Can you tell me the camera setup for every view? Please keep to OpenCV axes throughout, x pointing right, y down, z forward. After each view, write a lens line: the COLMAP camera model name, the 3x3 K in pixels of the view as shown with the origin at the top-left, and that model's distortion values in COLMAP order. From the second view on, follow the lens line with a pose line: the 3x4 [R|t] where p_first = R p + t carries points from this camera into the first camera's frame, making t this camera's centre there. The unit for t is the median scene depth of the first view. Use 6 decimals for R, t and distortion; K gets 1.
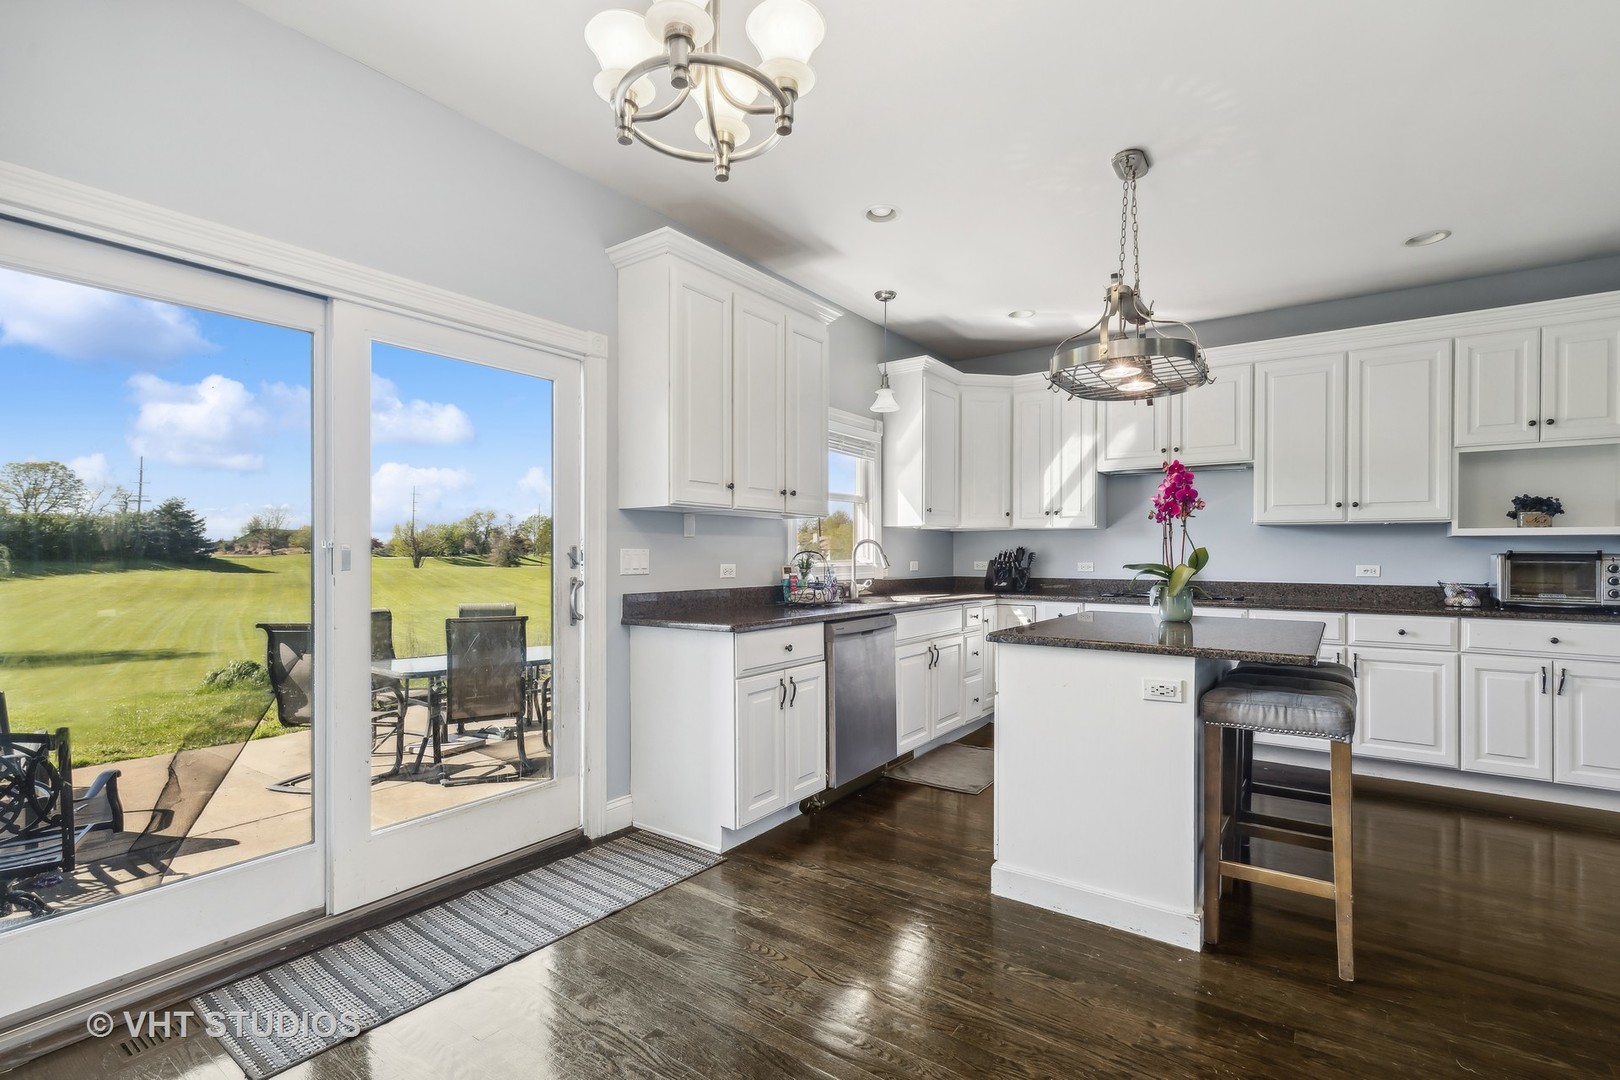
lens RADIAL K [[730.6, 0, 812.7], [0, 730.6, 549.7], [0, 0, 1]] dist [-0.005565, 0.001018]
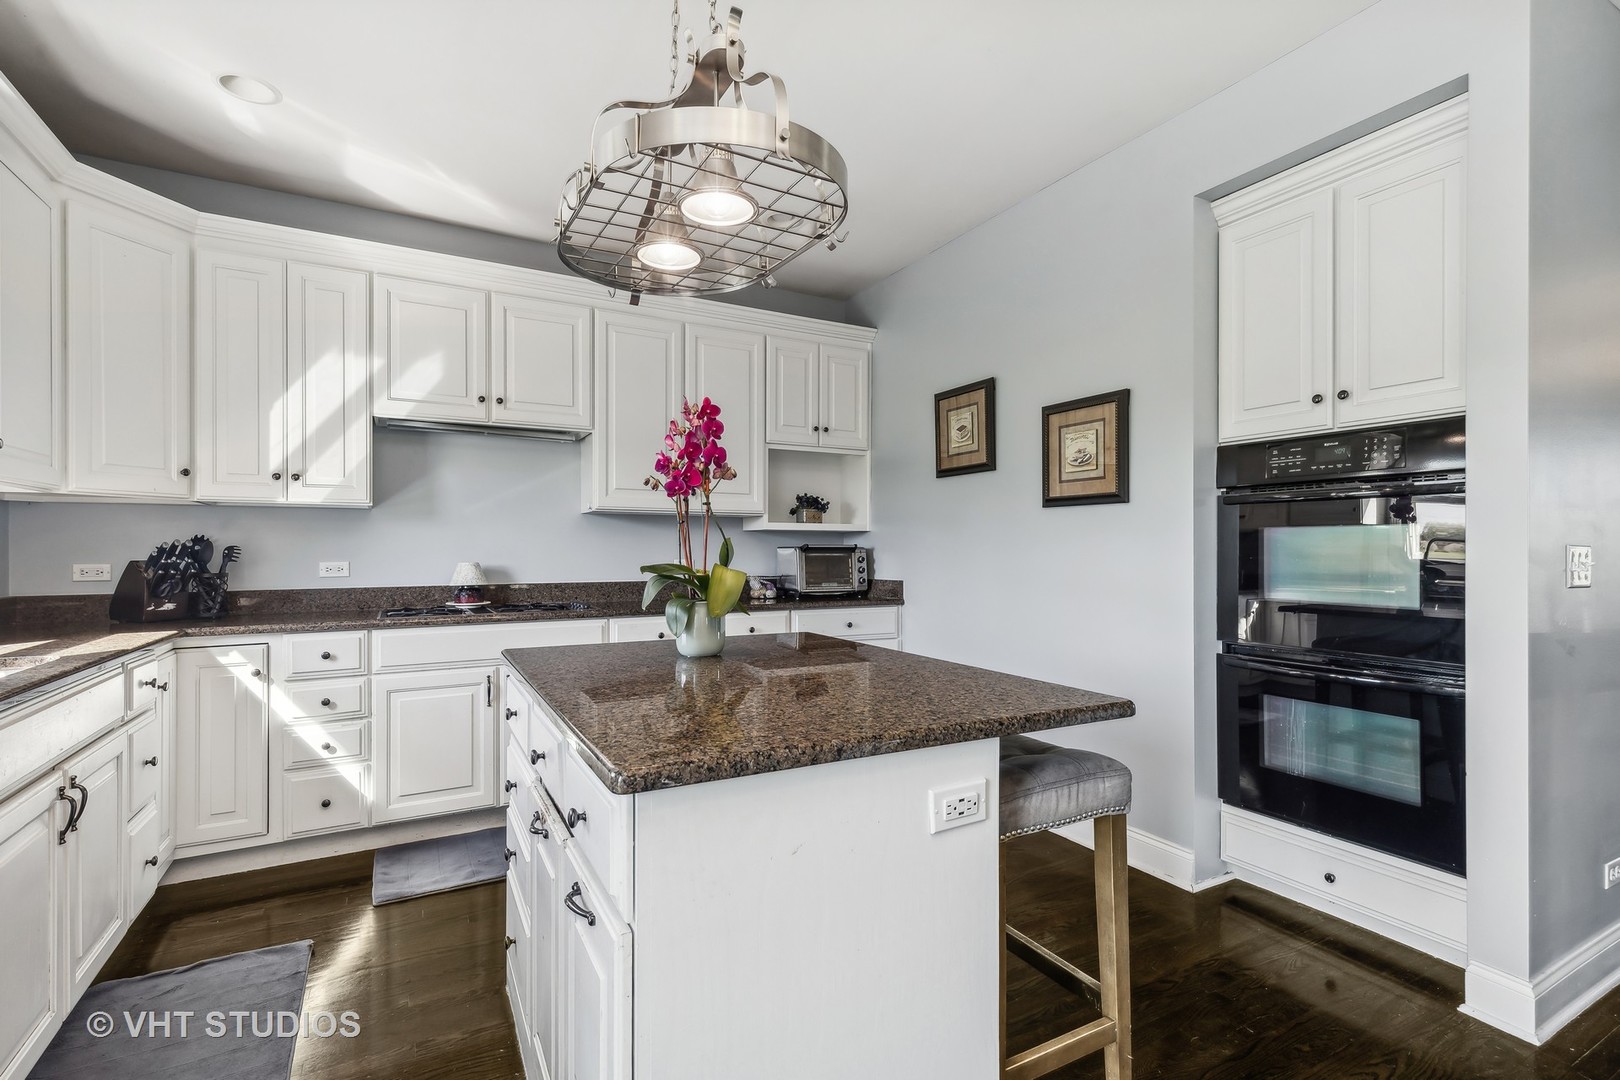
lens RADIAL K [[730.6, 0, 801.0], [0, 730.6, 551.7], [0, 0, 1]] dist [-0.005565, 0.001018]
pose [[0.429358, -0.004511, 0.903123, -0.018983], [-0.001907, 0.999981, 0.005902, 0.005669], [-0.903132, -0.004256, 0.429341, 0.501976]]
